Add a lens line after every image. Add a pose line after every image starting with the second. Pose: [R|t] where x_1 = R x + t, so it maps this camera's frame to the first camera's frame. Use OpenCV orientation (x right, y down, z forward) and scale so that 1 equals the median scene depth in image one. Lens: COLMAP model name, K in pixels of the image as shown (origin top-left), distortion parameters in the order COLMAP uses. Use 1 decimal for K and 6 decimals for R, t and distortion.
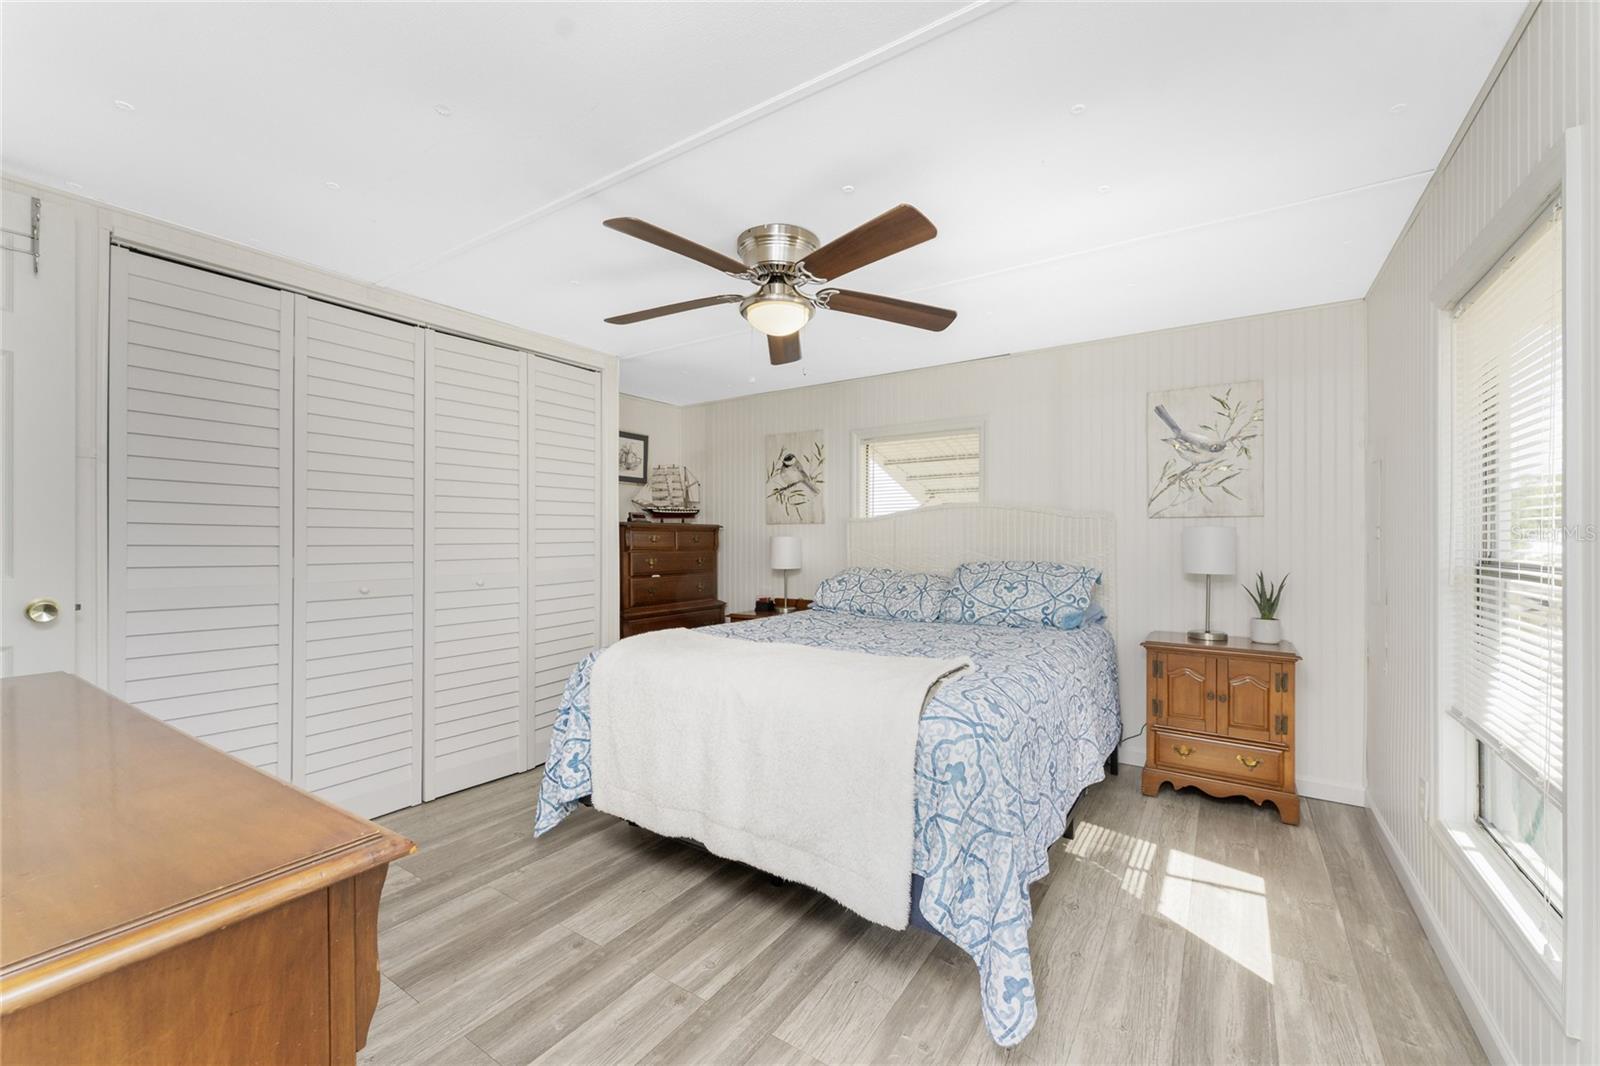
lens RADIAL K [[653.7, 0, 806.7], [0, 653.7, 539.7], [0, 0, 1]] dist [0.001182, -0.001360]
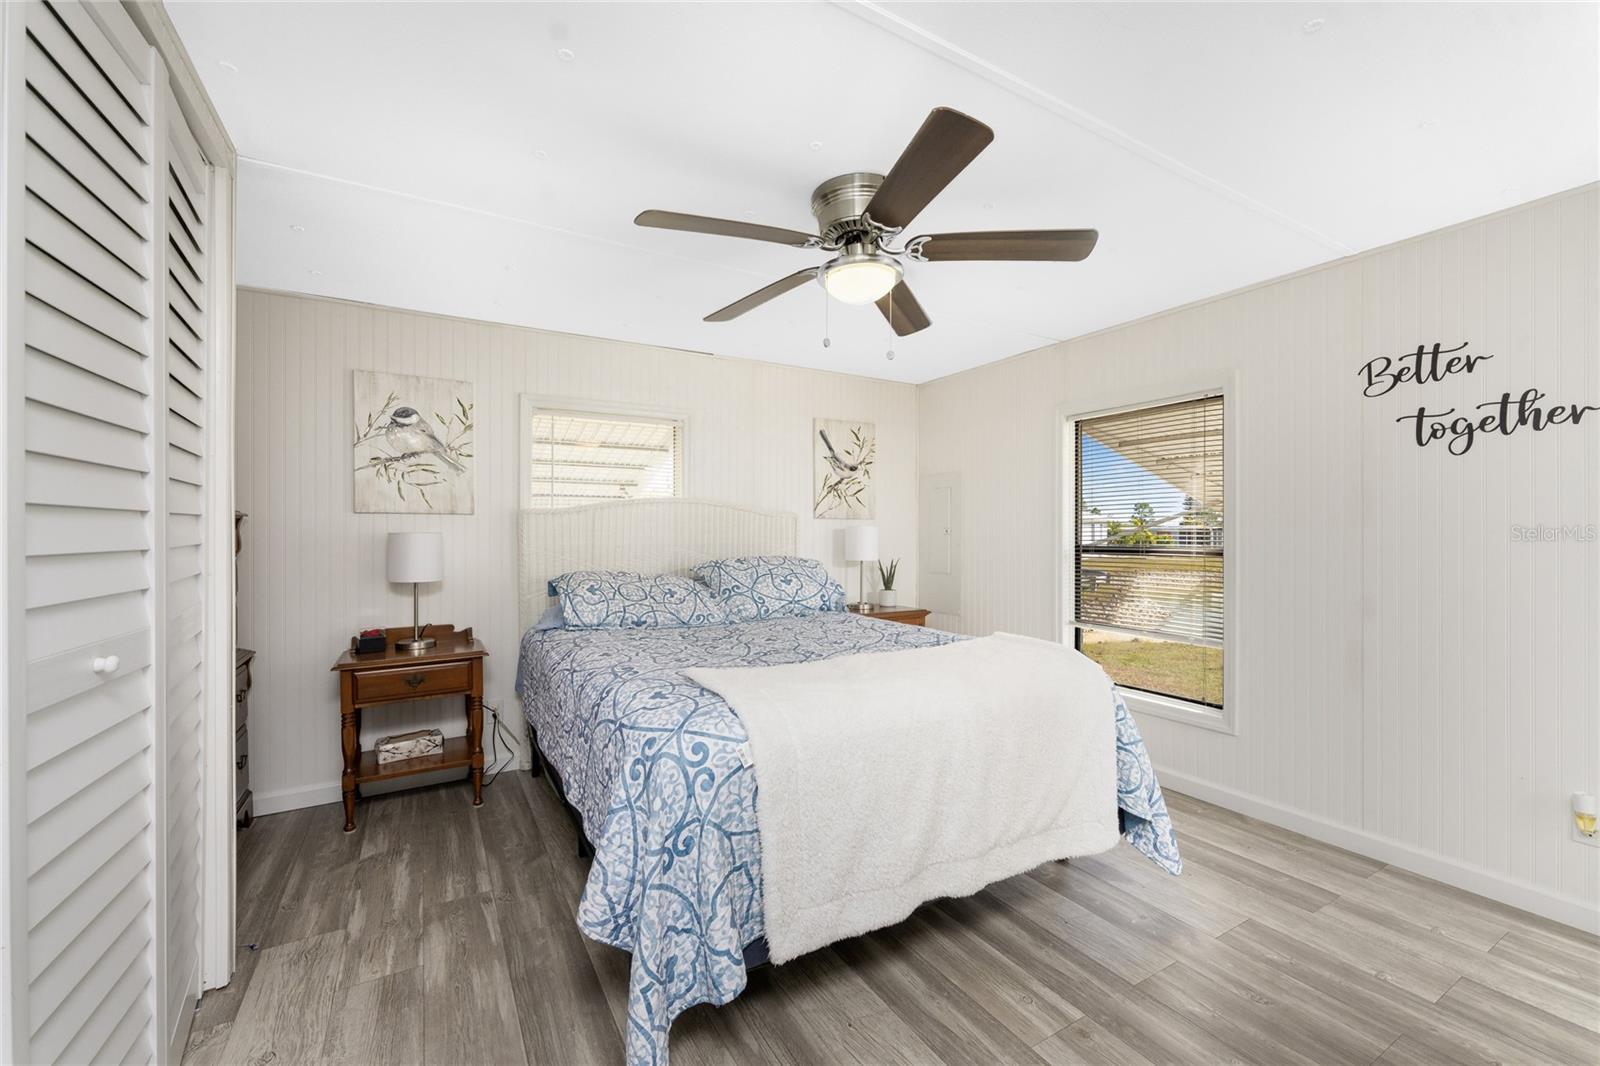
lens RADIAL K [[653.7, 0, 810.4], [0, 653.7, 531.7], [0, 0, 1]] dist [0.001182, -0.001360]
pose [[0.433982, 0.011979, 0.900842, -0.454534], [0.009321, 0.999798, -0.017785, 0.009751], [-0.900873, 0.016115, 0.433783, 0.362970]]
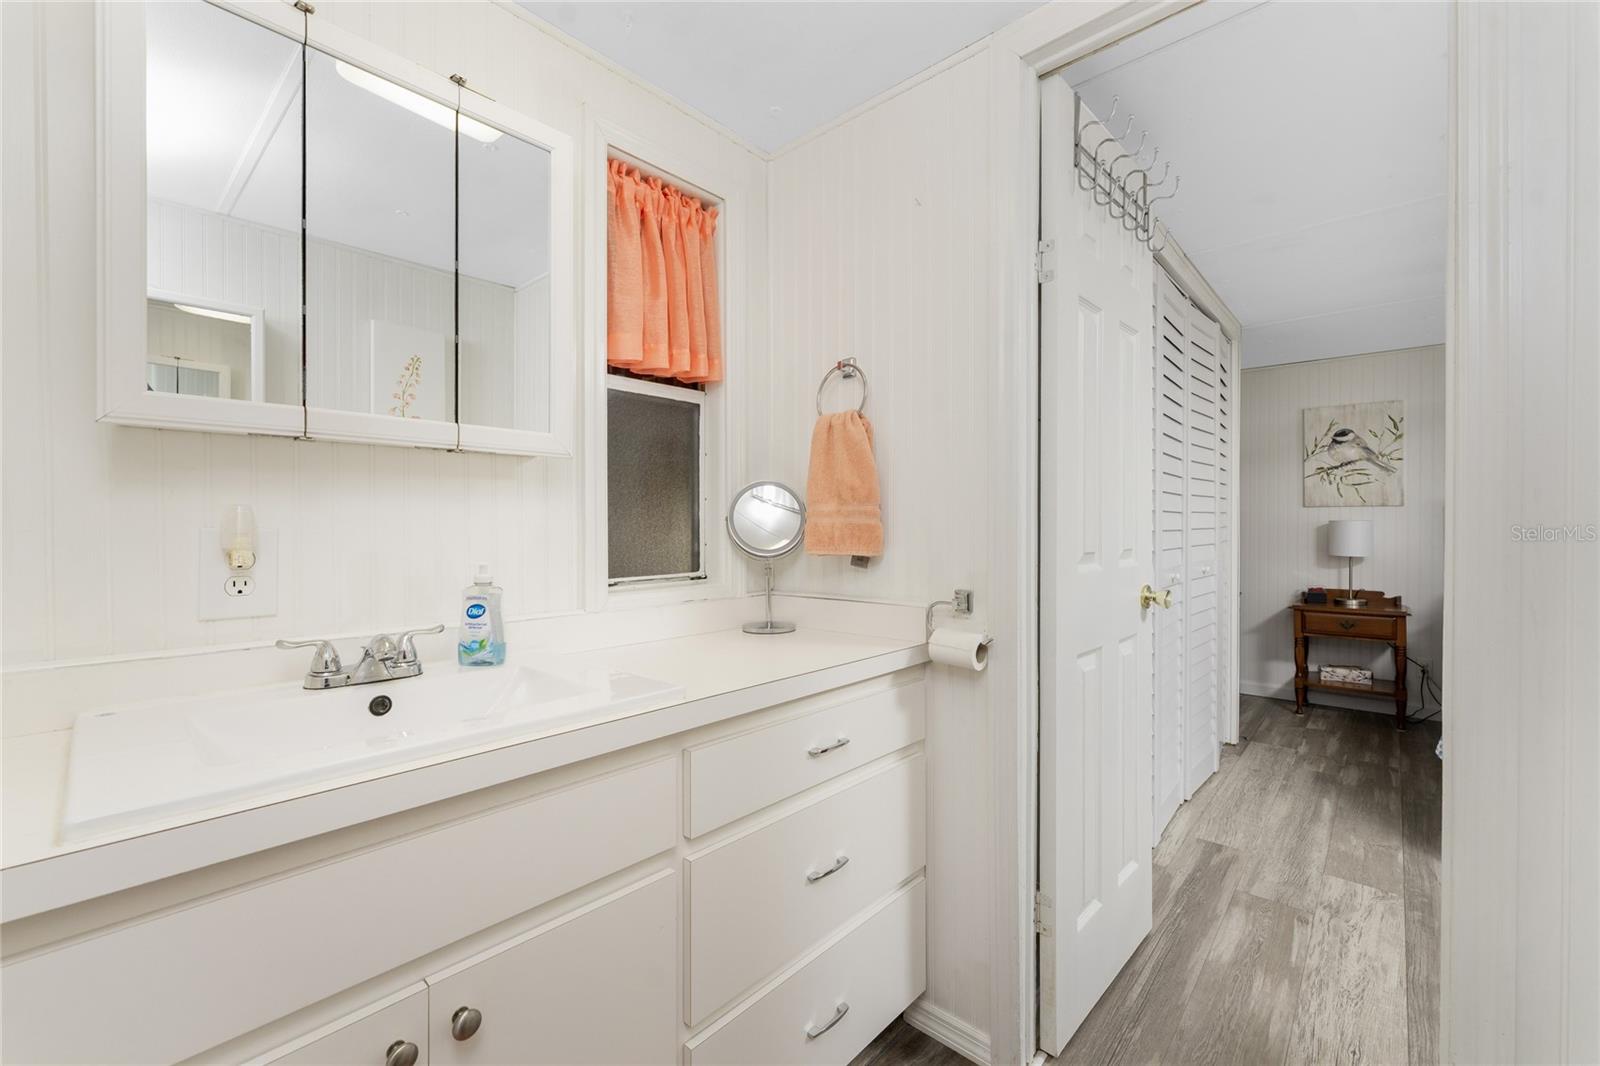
lens RADIAL K [[653.7, 0, 794.4], [0, 653.7, 528.2], [0, 0, 1]] dist [0.001182, -0.001360]
pose [[0.987900, 0.008190, -0.154877, -0.652416], [-0.008500, 0.999963, -0.001337, 0.013434], [0.154860, 0.002637, 0.987933, -0.003683]]
